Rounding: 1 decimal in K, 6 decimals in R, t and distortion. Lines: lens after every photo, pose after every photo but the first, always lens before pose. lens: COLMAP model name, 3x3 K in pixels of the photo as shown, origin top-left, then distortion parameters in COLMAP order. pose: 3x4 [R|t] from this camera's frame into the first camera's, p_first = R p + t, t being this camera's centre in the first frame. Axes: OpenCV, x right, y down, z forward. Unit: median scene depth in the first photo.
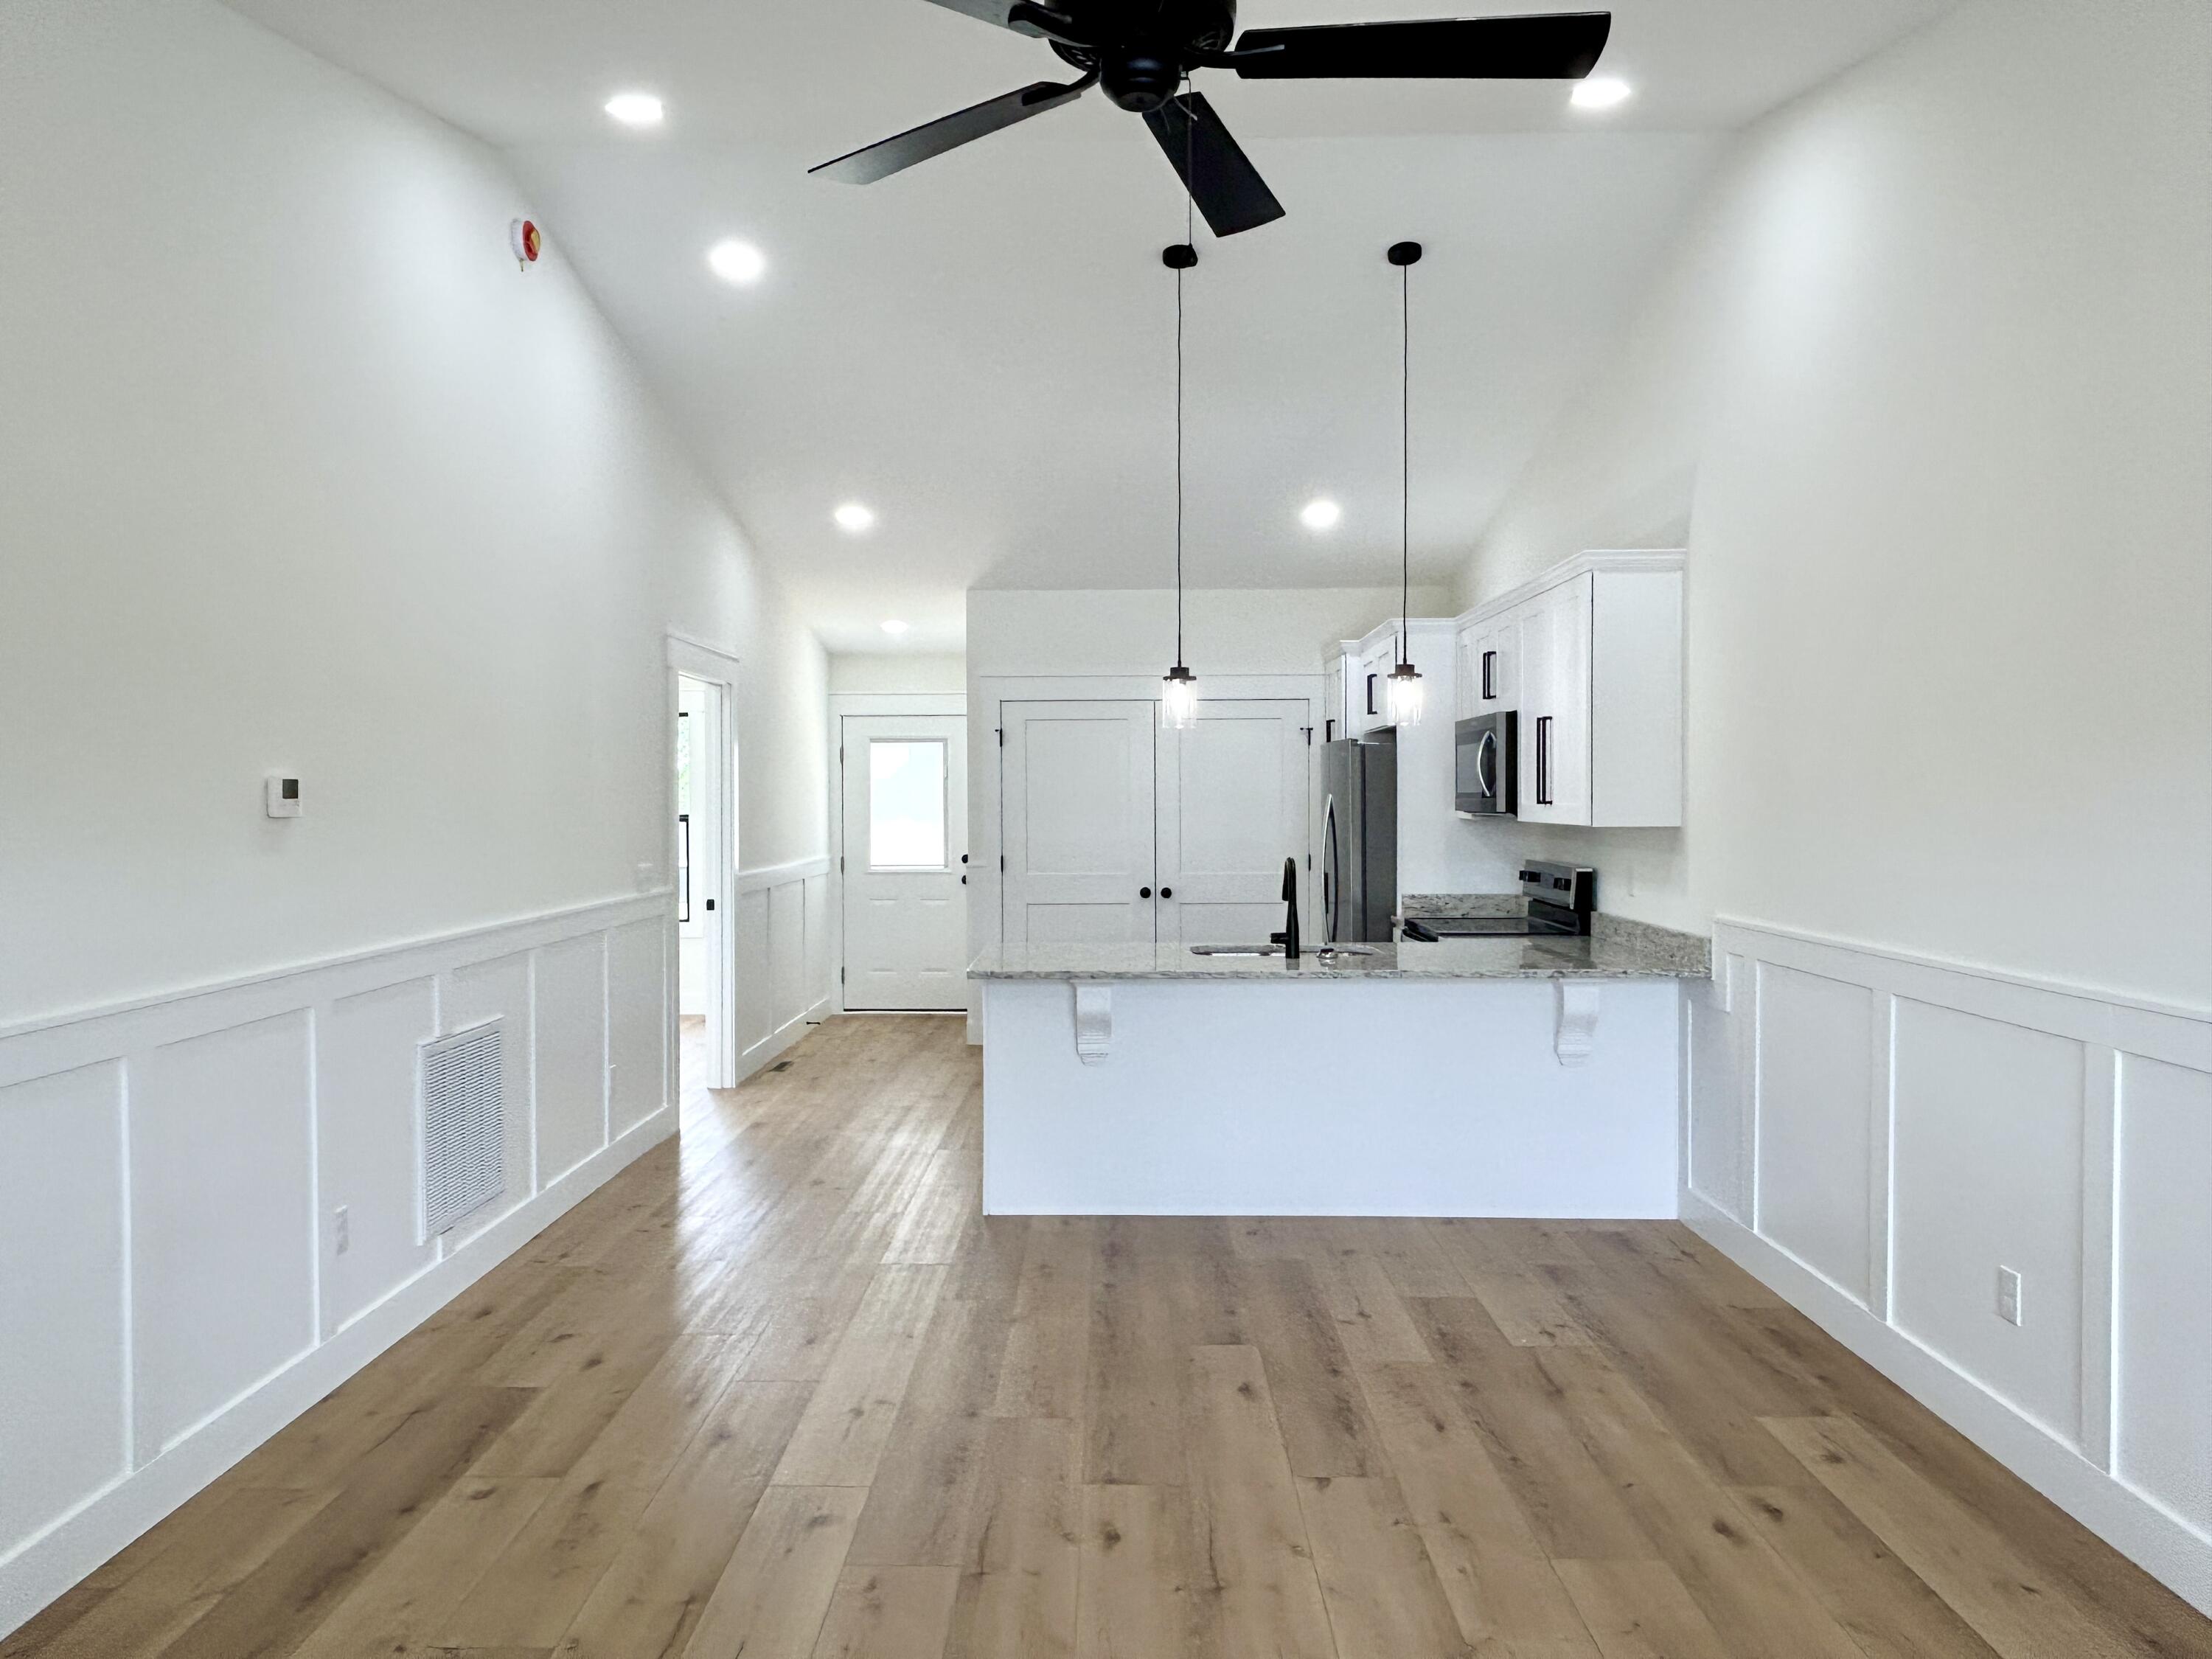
lens RADIAL K [[1507.3, 0, 1094.7], [0, 1507.3, 848.1], [0, 0, 1]] dist [-0.000513, -0.006071]
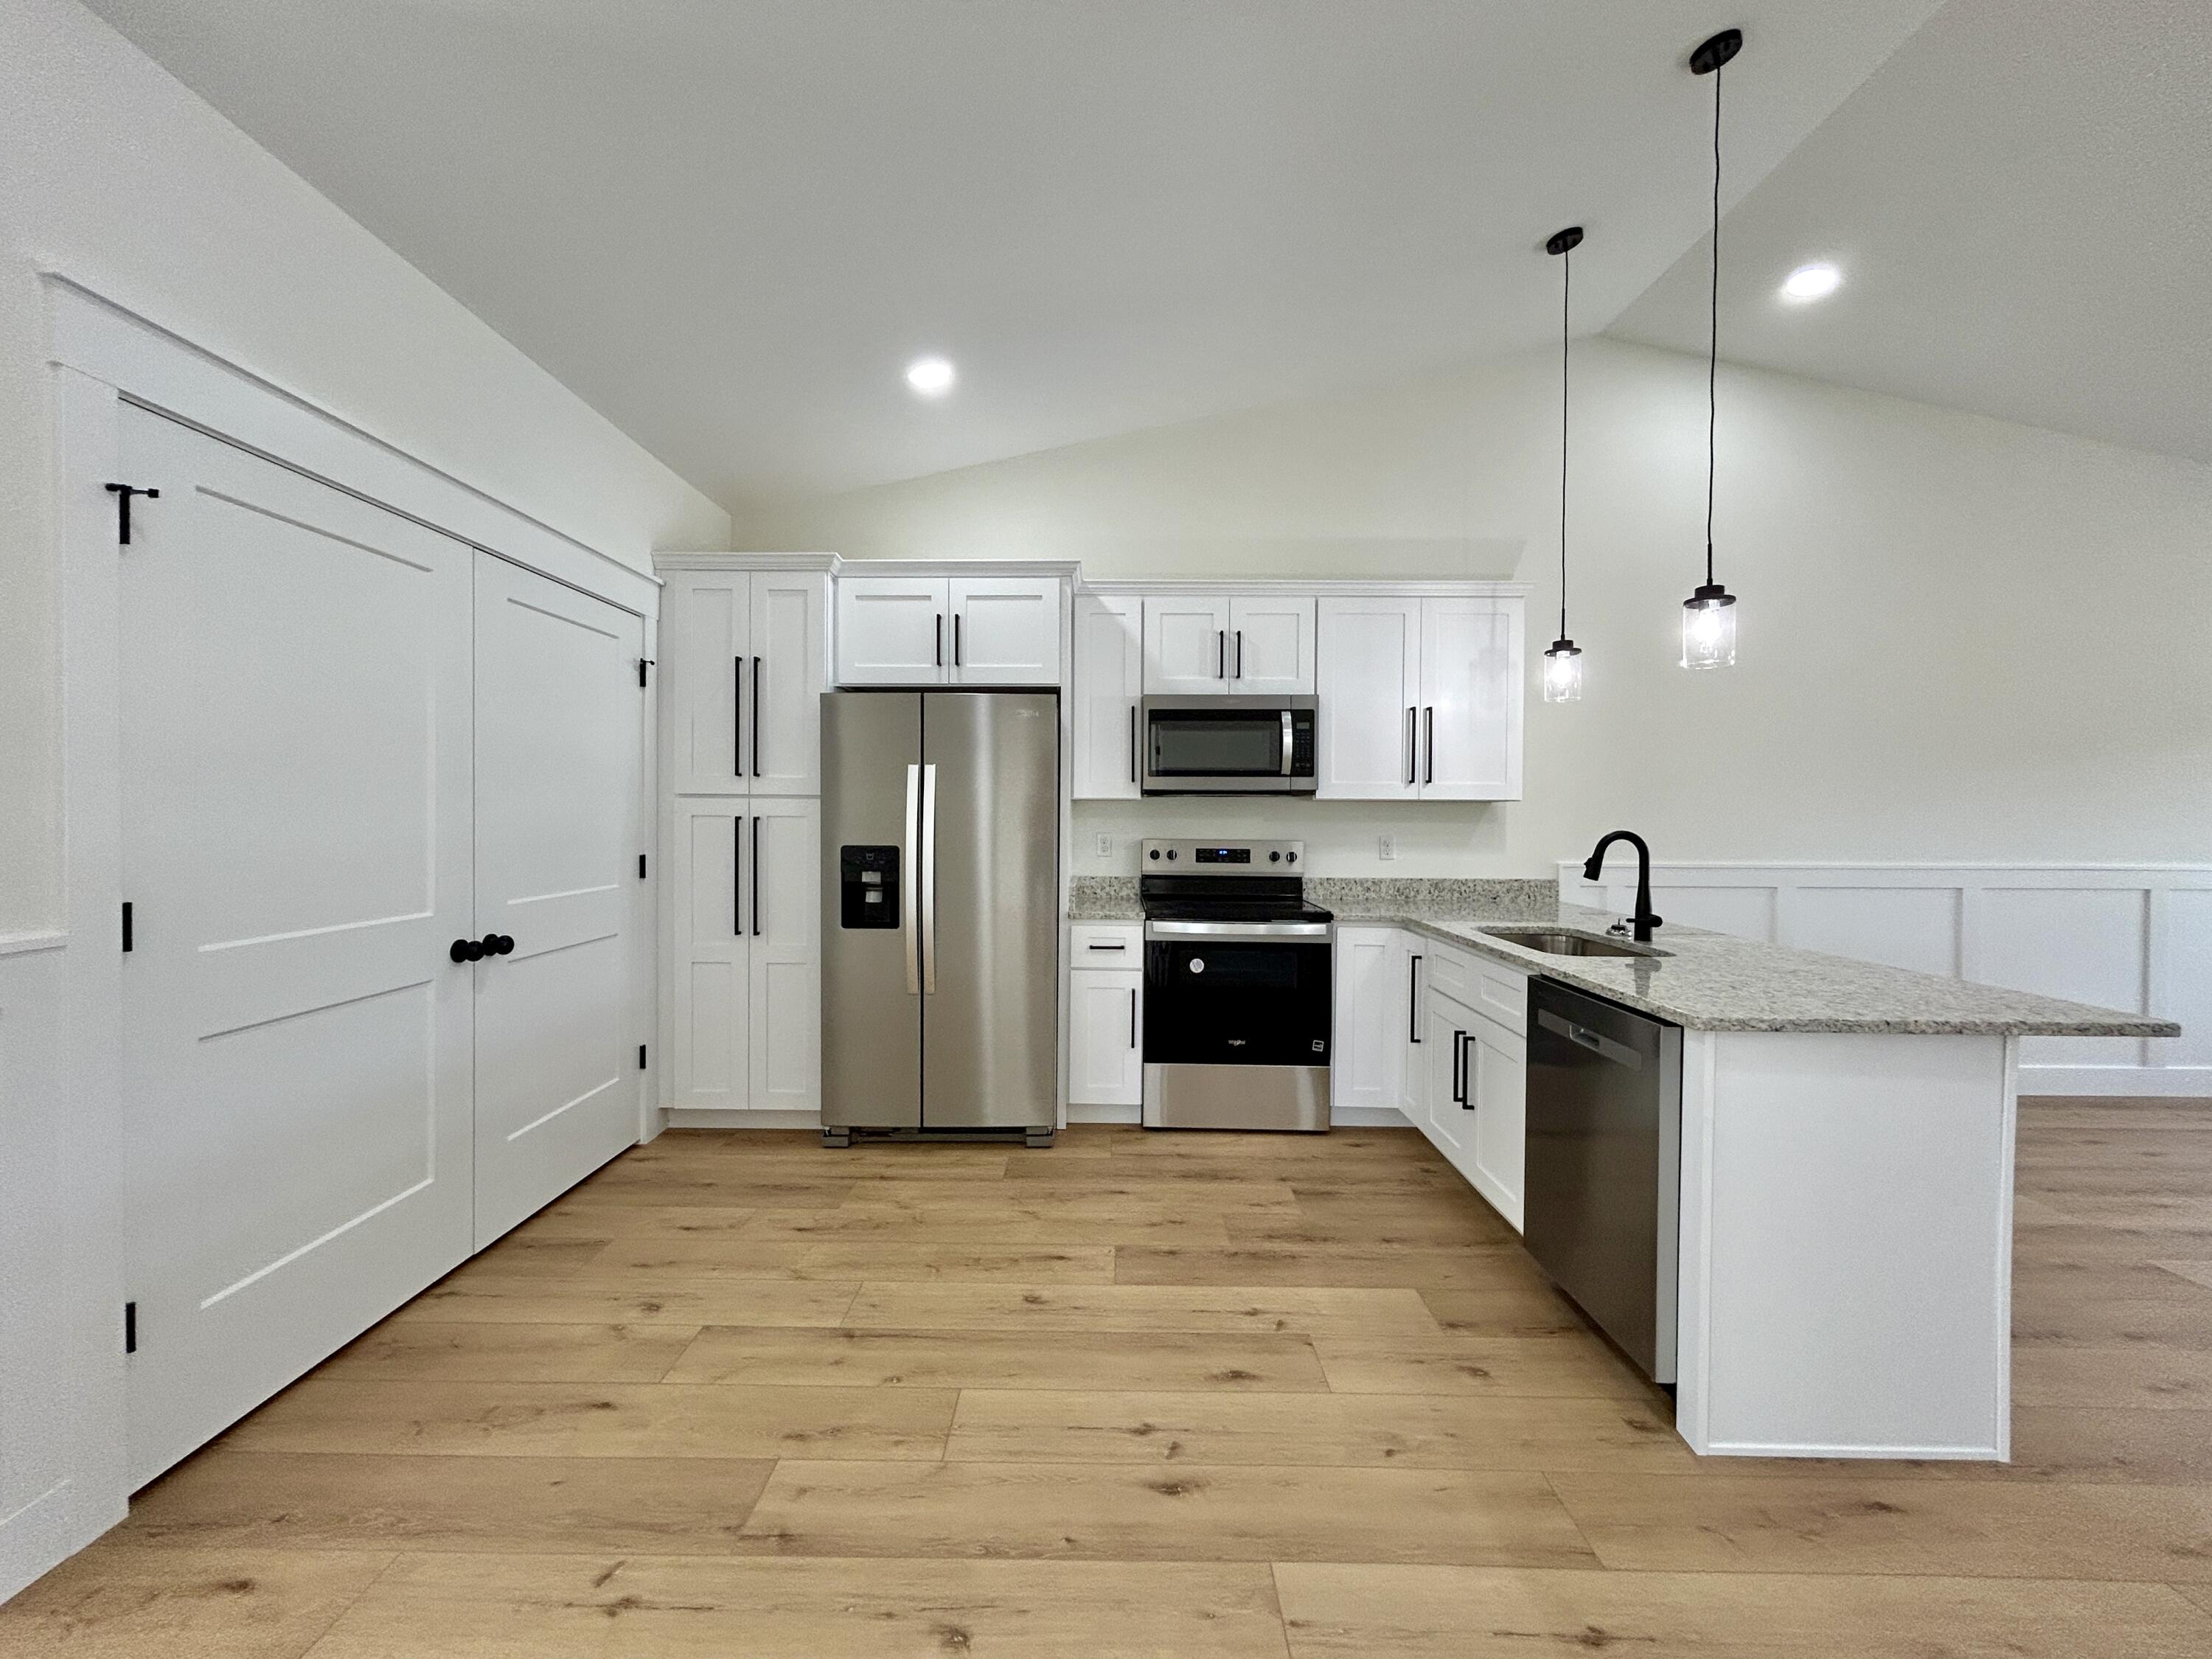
lens RADIAL K [[892.8, 0, 1088.9], [0, 892.8, 822.2], [0, 0, 1]] dist [-0.004995, 0.002808]
pose [[0.001787, -0.007239, 0.999972, -0.288187], [0.028507, 0.999568, 0.007185, -0.008293], [-0.999592, 0.028494, 0.001993, 0.943702]]
